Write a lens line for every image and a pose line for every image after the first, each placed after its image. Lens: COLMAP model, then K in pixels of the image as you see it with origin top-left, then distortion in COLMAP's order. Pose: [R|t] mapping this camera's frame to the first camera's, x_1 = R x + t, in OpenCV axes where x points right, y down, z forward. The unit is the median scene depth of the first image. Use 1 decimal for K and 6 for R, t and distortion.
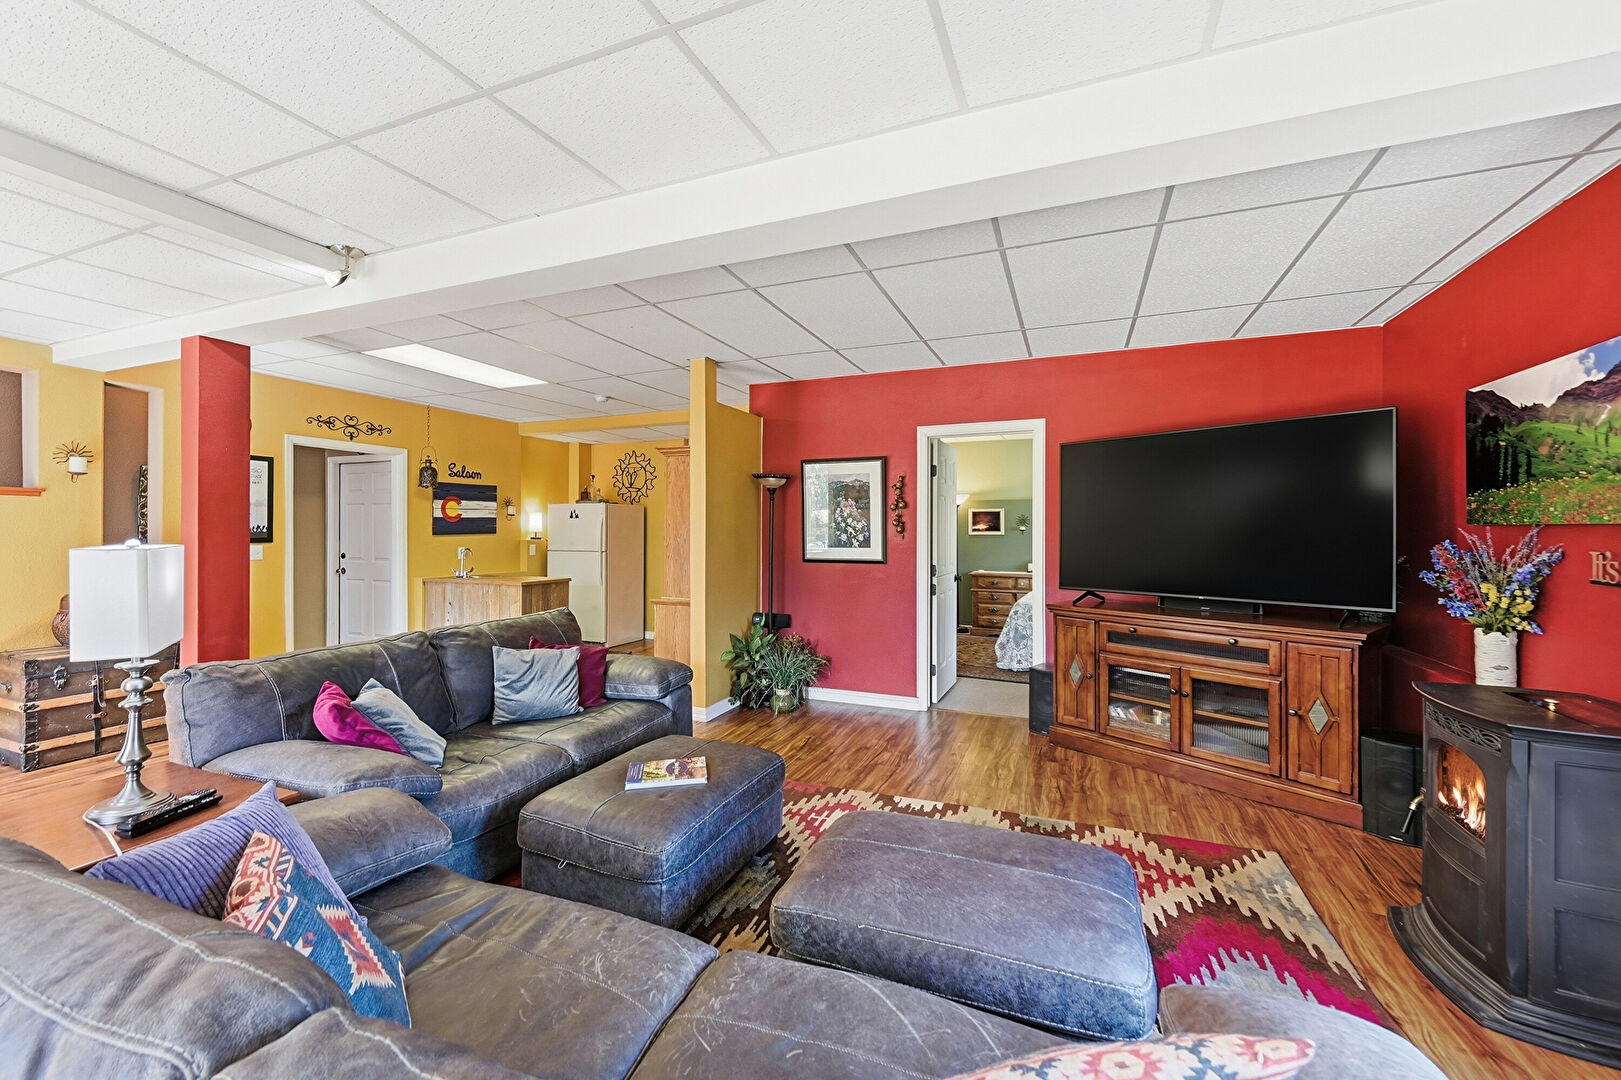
lens RADIAL K [[643.4, 0, 815.8], [0, 643.4, 531.8], [0, 0, 1]] dist [-0.002203, 0.000428]
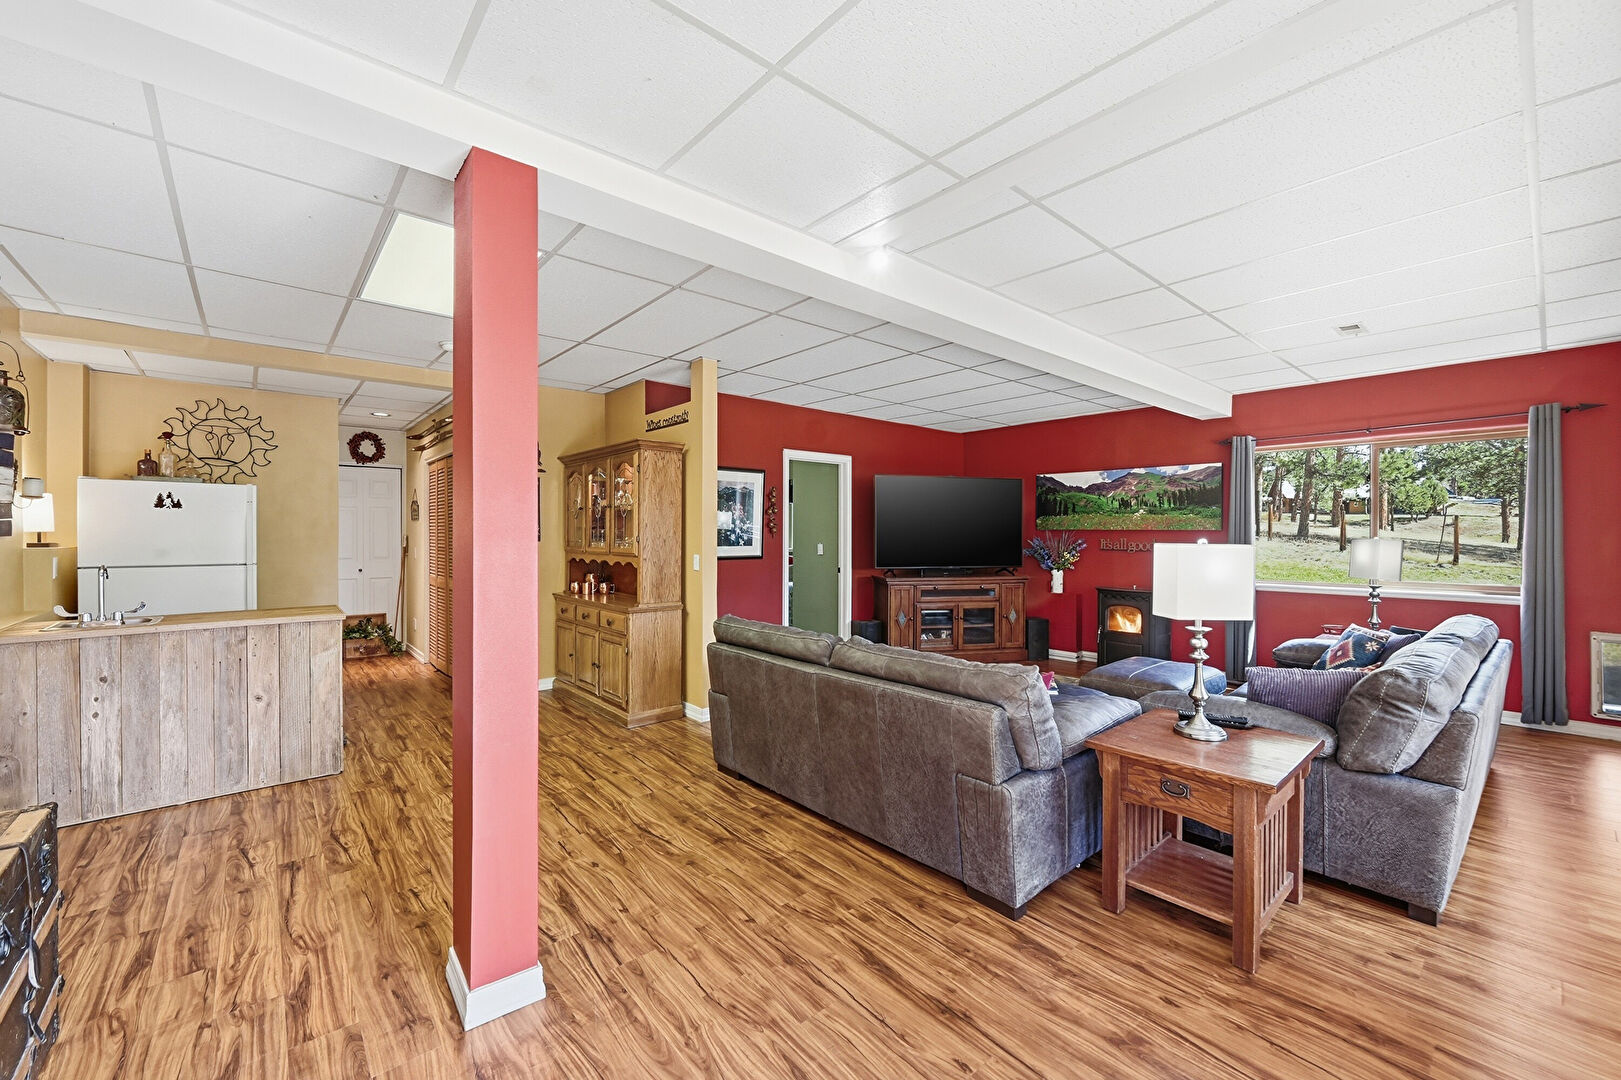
lens RADIAL K [[643.4, 0, 797.2], [0, 643.4, 535.0], [0, 0, 1]] dist [-0.002203, 0.000428]
pose [[0.467707, -0.004305, 0.883873, -0.710995], [-0.001159, 0.999984, 0.005484, -0.001053], [-0.883883, -0.003590, 0.467695, 0.289586]]
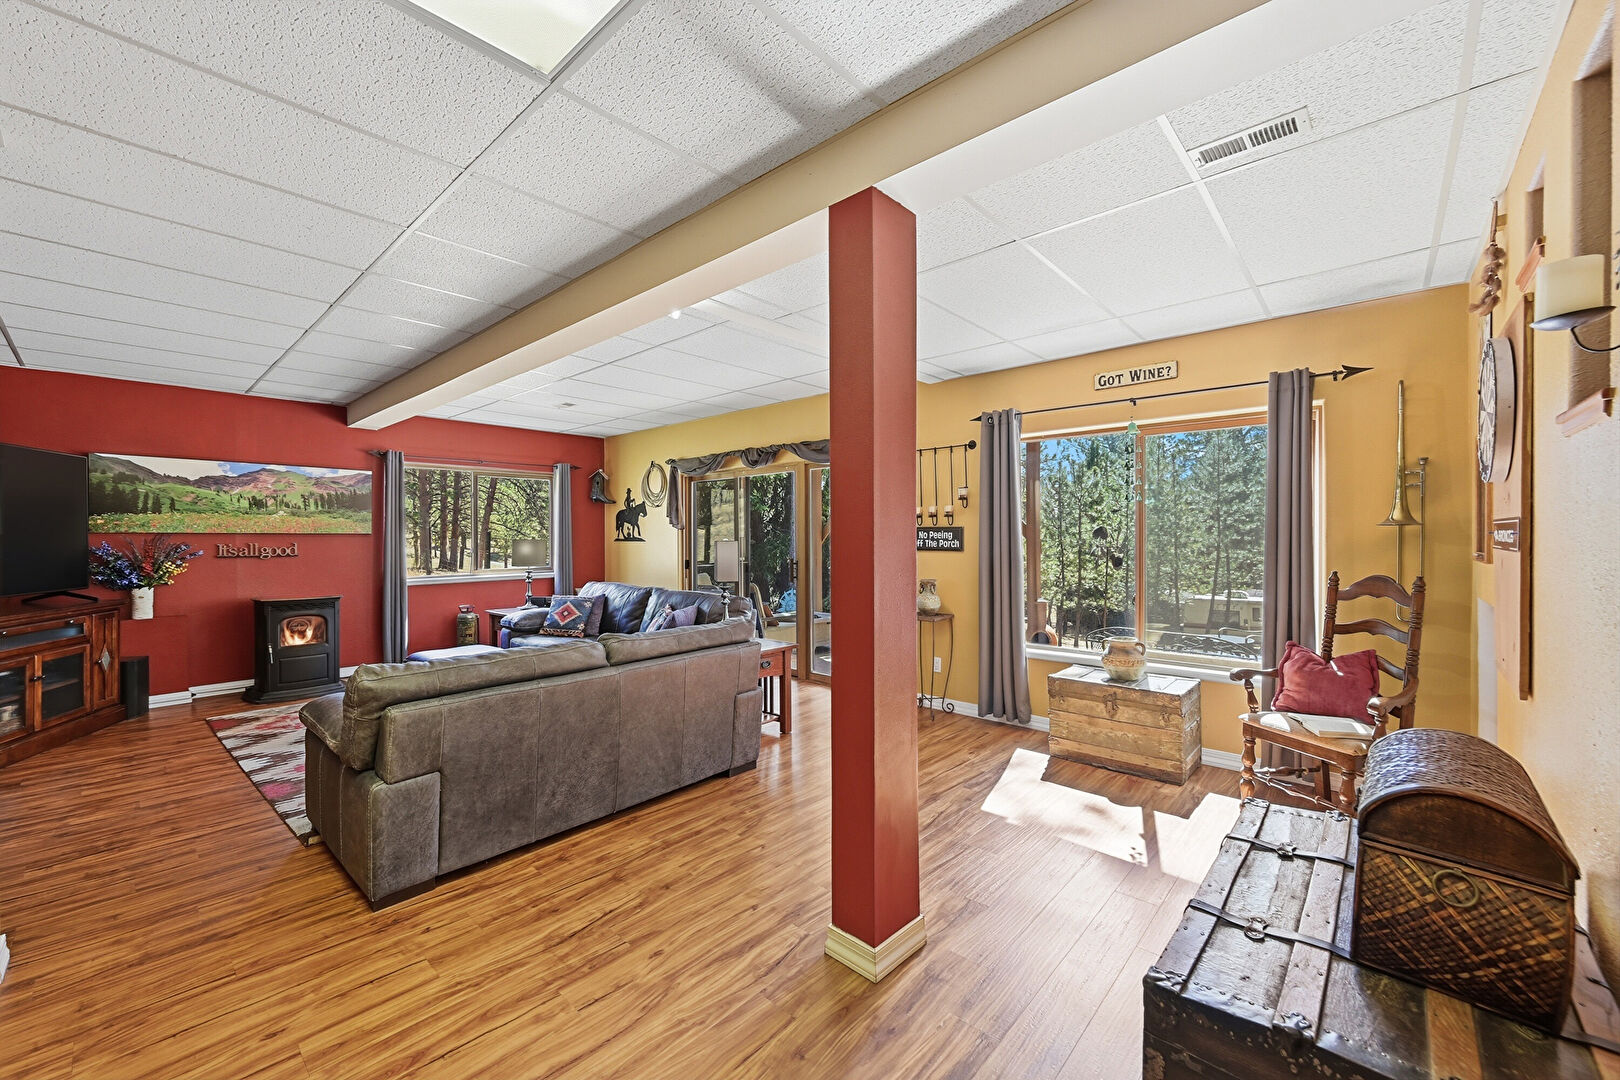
lens RADIAL K [[643.0, 0, 813.5], [0, 643.0, 535.8], [0, 0, 1]] dist [-0.002203, 0.000428]
pose [[-0.941609, 0.001468, 0.336704, -0.595537], [0.001470, 0.999999, -0.000248, 0.000694], [-0.336704, 0.000261, -0.941610, 0.864347]]
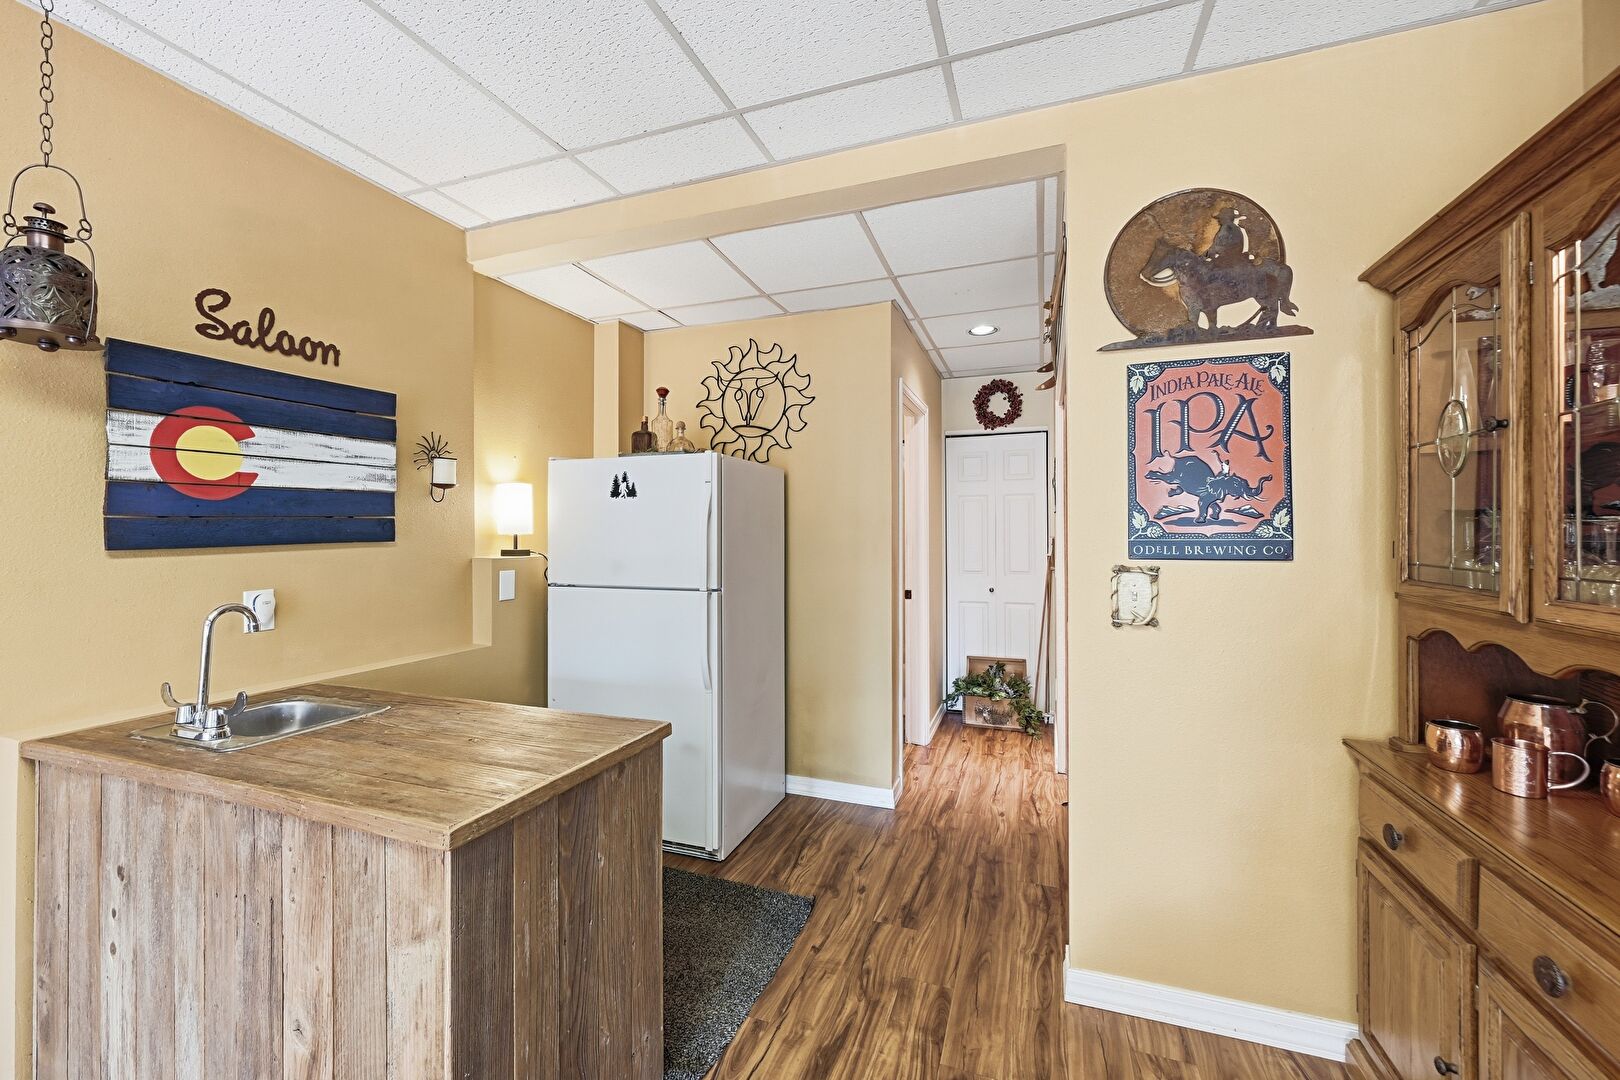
lens RADIAL K [[643.0, 0, 818.0], [0, 643.0, 529.5], [0, 0, 1]] dist [-0.002203, 0.000428]
pose [[0.999096, -0.005431, 0.042164, -0.325213], [0.005625, 0.999974, -0.004478, -0.000419], [-0.042139, 0.004711, 0.999101, 0.731367]]
